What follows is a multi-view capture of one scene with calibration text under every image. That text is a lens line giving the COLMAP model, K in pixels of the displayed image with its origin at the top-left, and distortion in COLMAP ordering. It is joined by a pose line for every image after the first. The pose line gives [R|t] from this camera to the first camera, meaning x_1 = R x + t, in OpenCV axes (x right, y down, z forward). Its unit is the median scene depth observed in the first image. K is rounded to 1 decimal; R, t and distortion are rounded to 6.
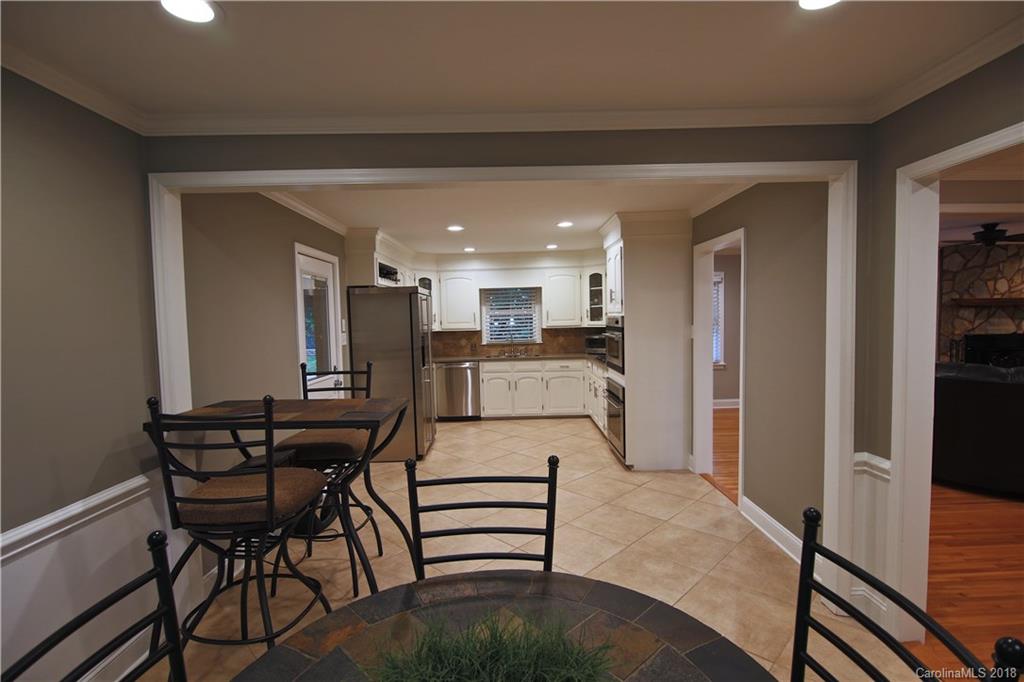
lens RADIAL K [[485.8, 0, 511.4], [0, 485.8, 341.2], [0, 0, 1]] dist [-0.001574, -0.004850]
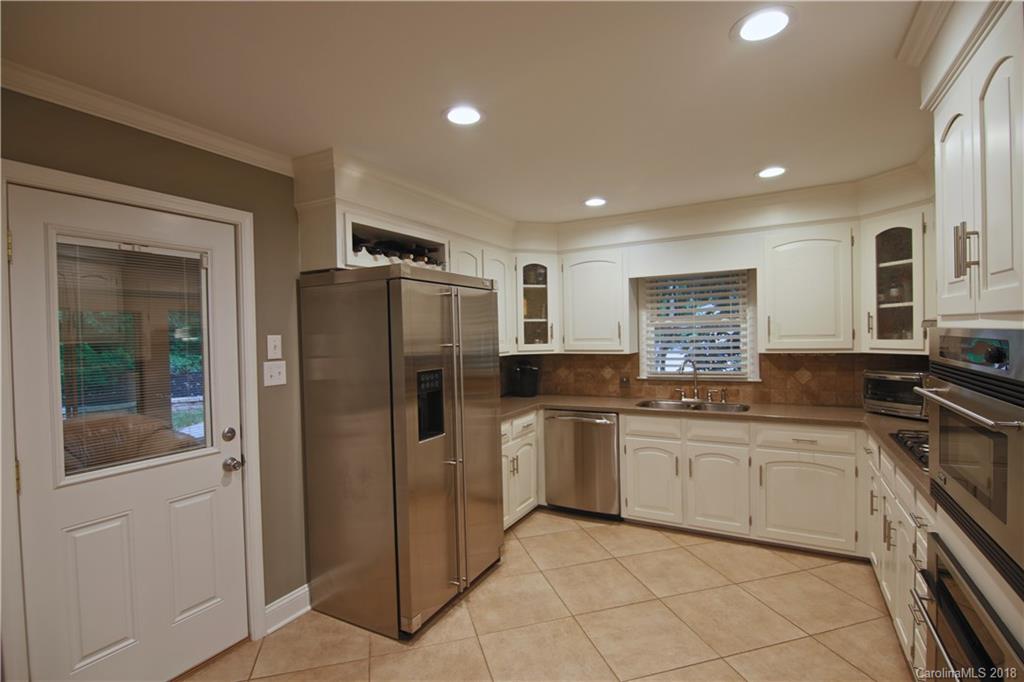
lens RADIAL K [[485.8, 0, 511.3], [0, 485.8, 342.5], [0, 0, 1]] dist [-0.001574, -0.004850]
pose [[0.876121, 0.013882, -0.481891, 0.083933], [-0.023464, 0.999629, -0.013864, -0.024971], [0.481519, 0.023454, 0.876122, 0.460858]]
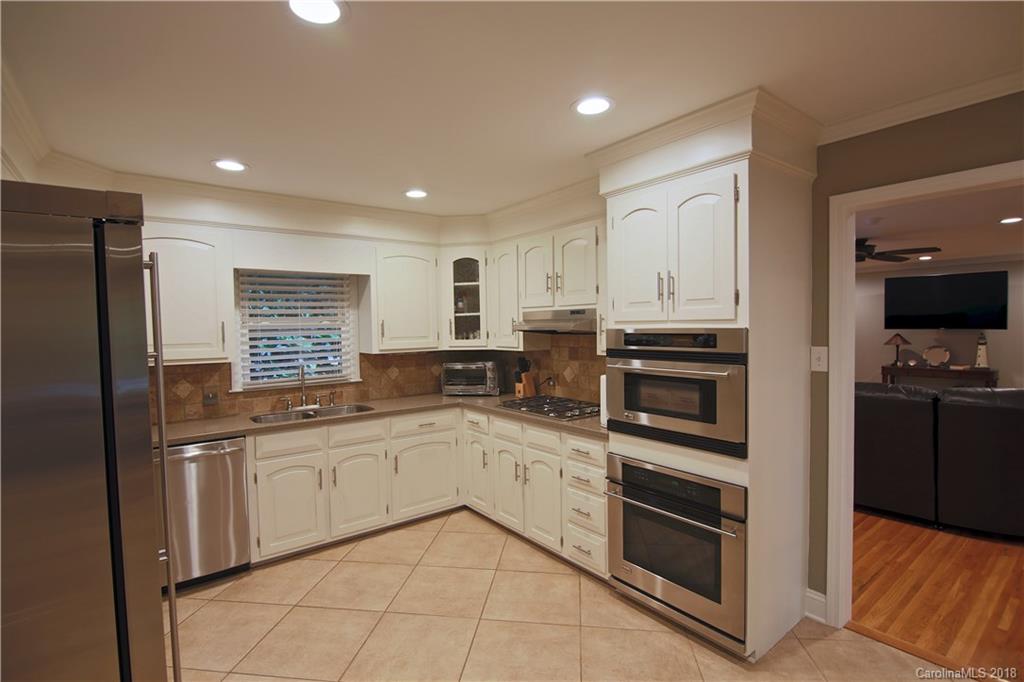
lens RADIAL K [[485.8, 0, 511.8], [0, 485.8, 341.9], [0, 0, 1]] dist [-0.001574, -0.004850]
pose [[0.791902, -0.008846, 0.610584, -0.138209], [0.030409, 0.999226, -0.024964, -0.022269], [-0.609890, 0.038336, 0.791558, 0.500837]]
